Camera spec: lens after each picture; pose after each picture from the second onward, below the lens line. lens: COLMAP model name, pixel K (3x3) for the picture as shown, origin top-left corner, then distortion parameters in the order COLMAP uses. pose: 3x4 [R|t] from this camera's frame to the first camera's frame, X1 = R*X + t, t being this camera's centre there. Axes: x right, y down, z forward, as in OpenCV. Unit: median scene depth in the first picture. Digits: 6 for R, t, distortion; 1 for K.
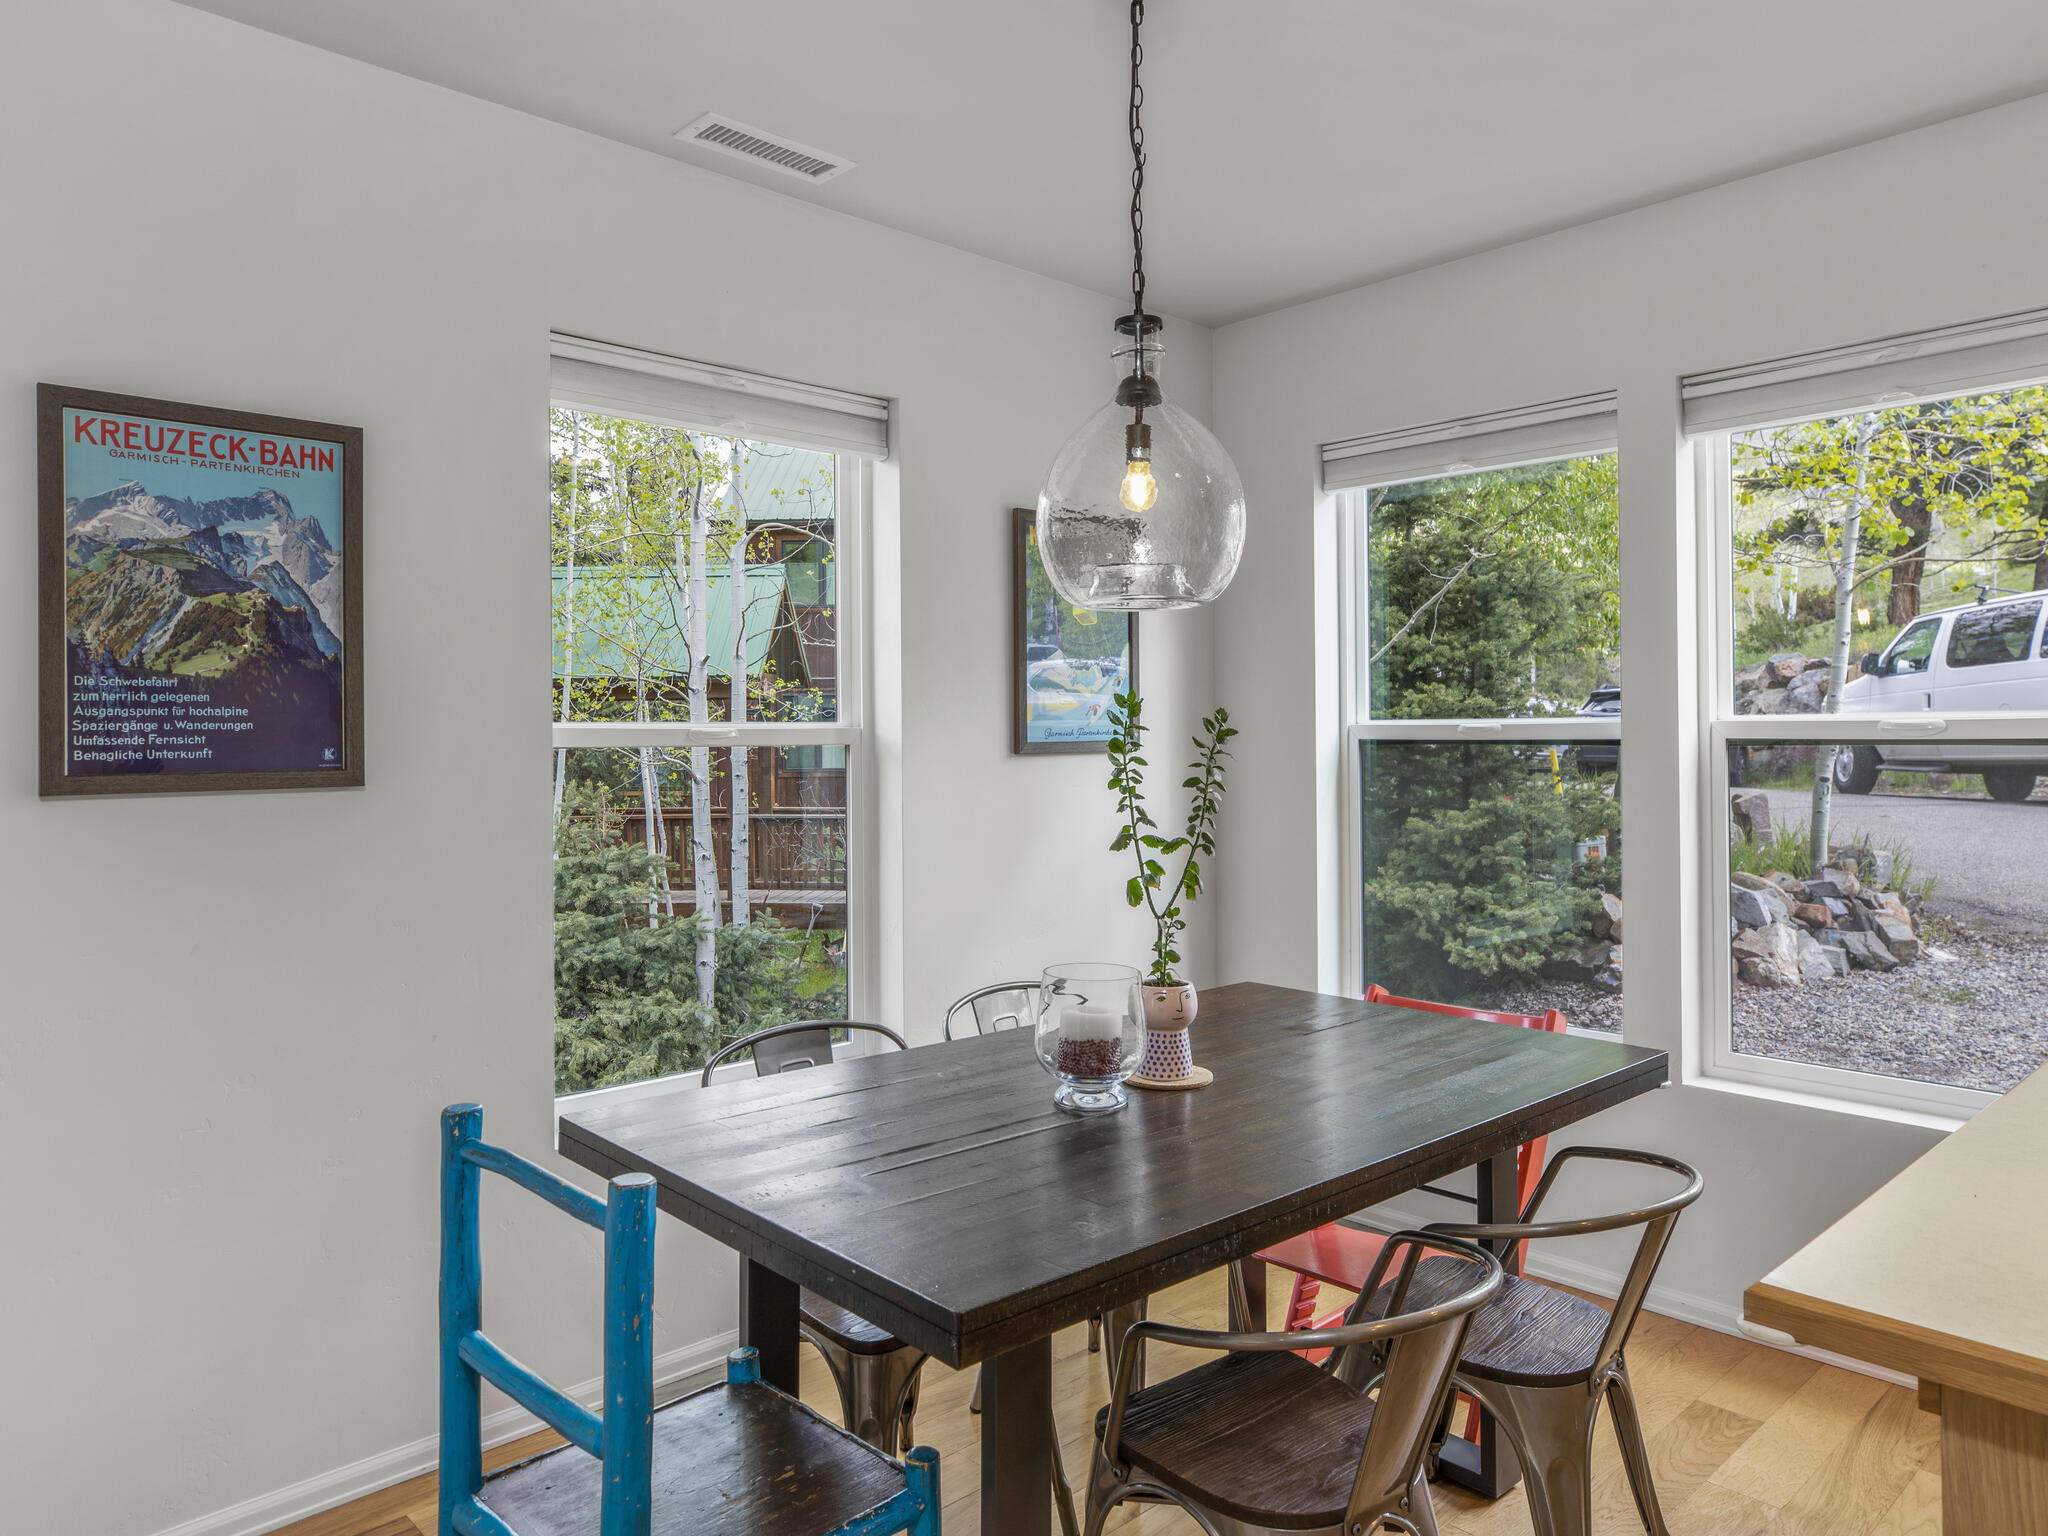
lens RADIAL K [[1356.7, 0, 1027.0], [0, 1356.7, 719.3], [0, 0, 1]] dist [0.005290, 0.003404]
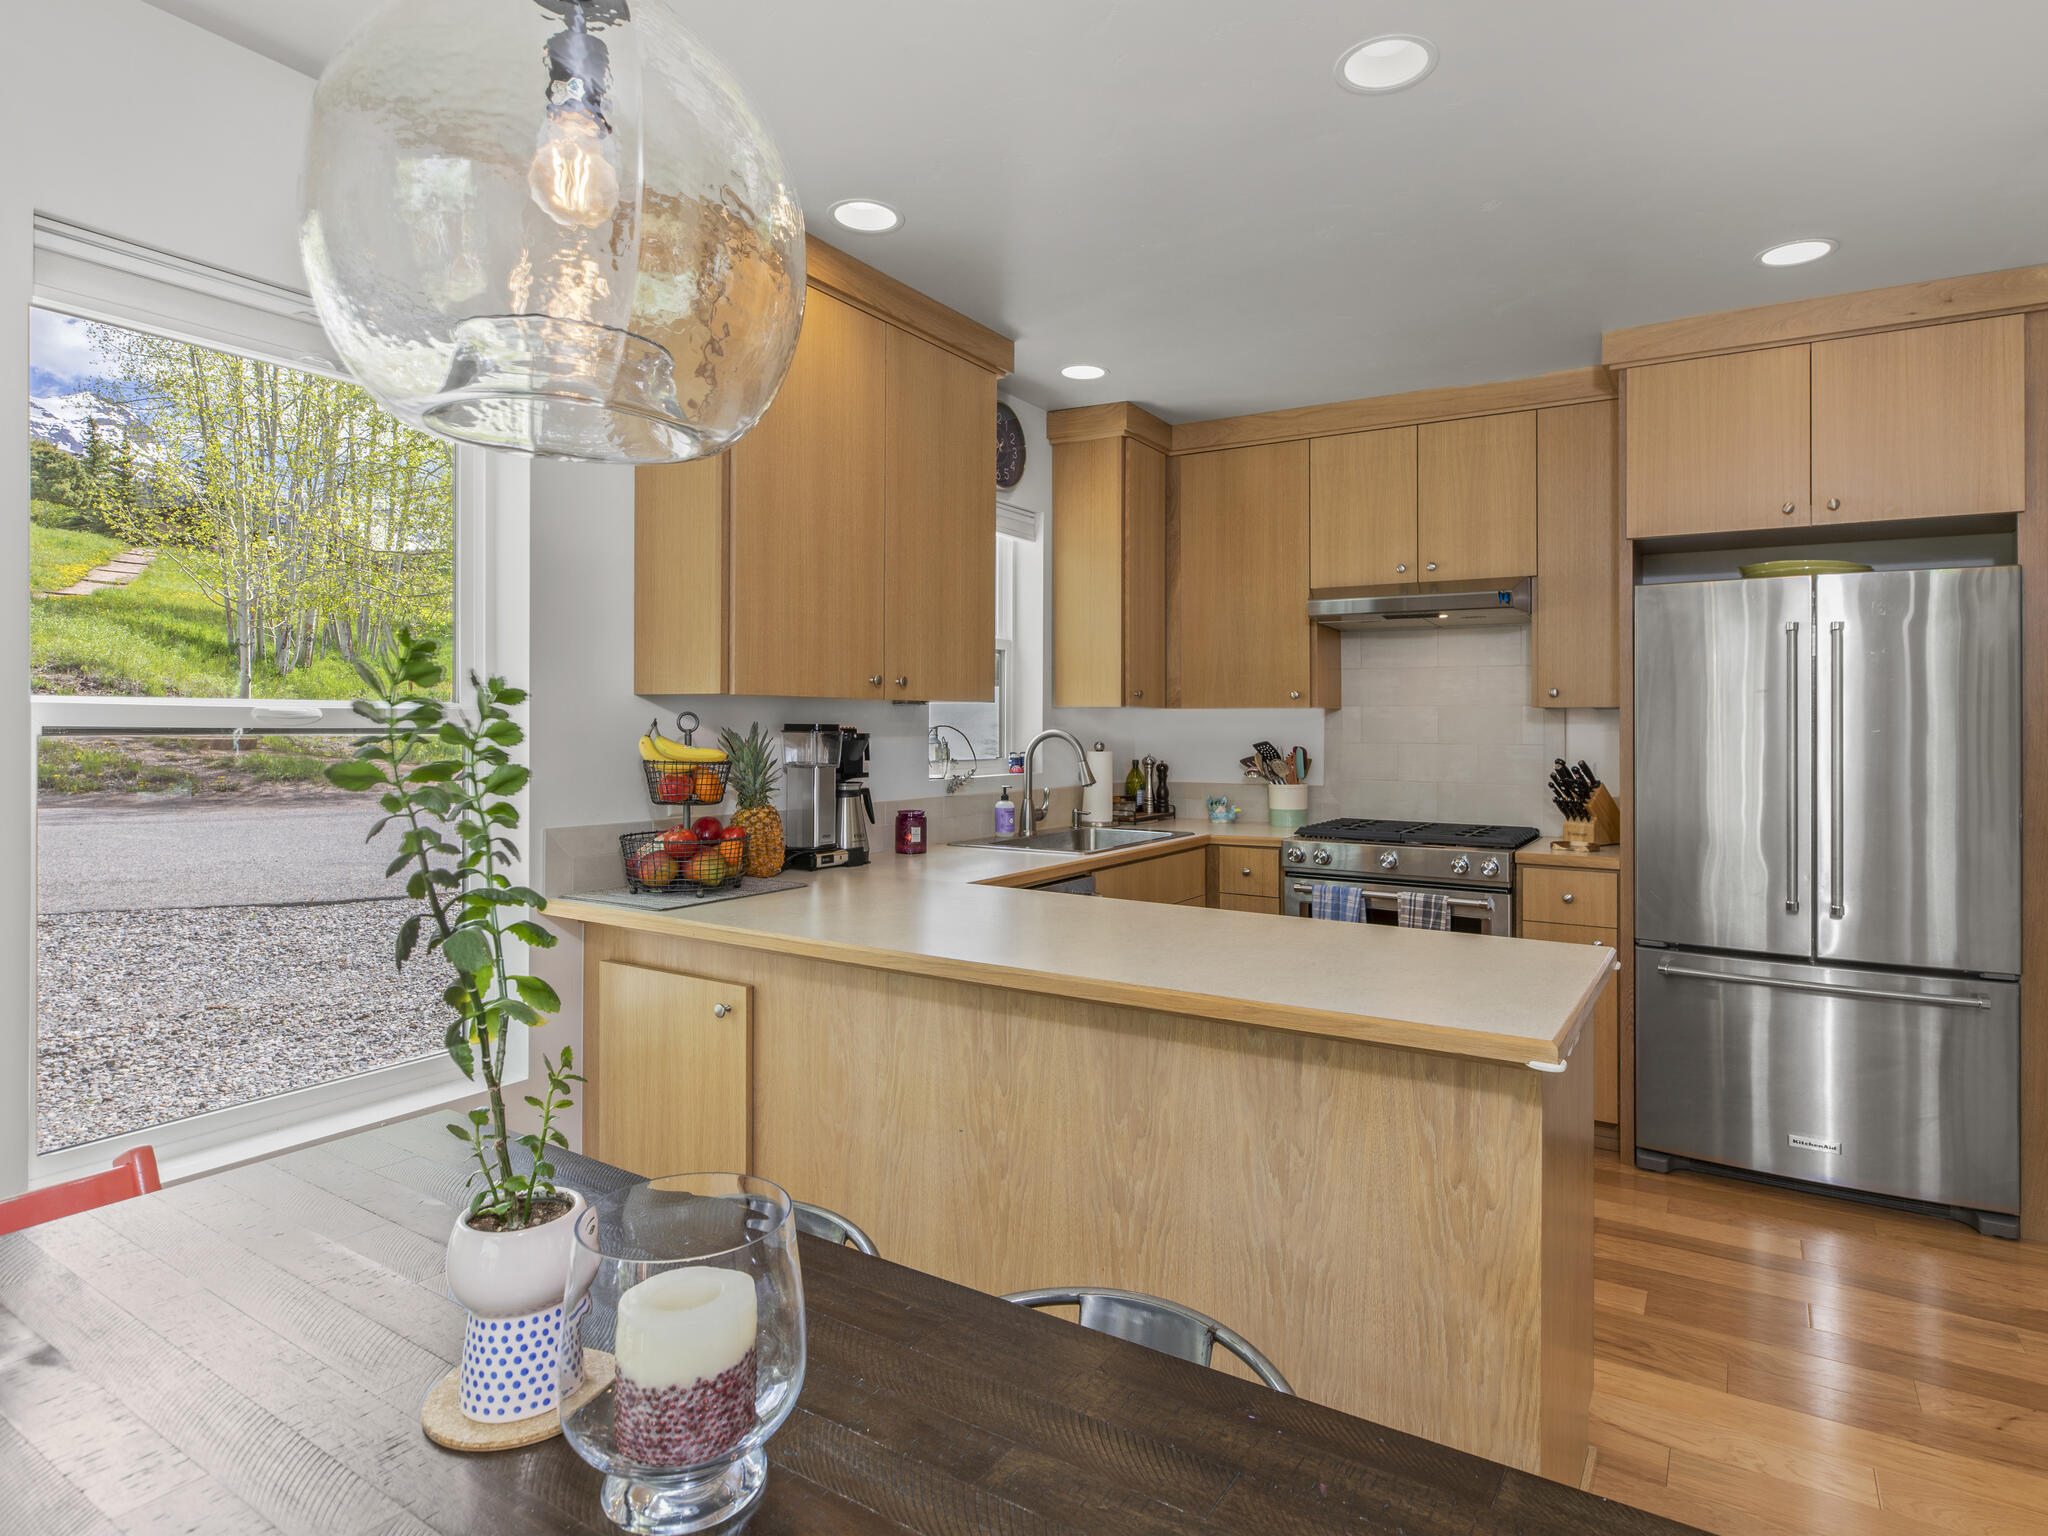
lens RADIAL K [[1153.4, 0, 1021.4], [0, 1153.4, 712.1], [0, 0, 1]] dist [-0.002480, -0.000247]
pose [[-0.252906, 0.016406, 0.967352, -0.197833], [-0.017042, 0.999626, -0.021409, 0.009780], [-0.967341, -0.021900, -0.252531, 0.582642]]
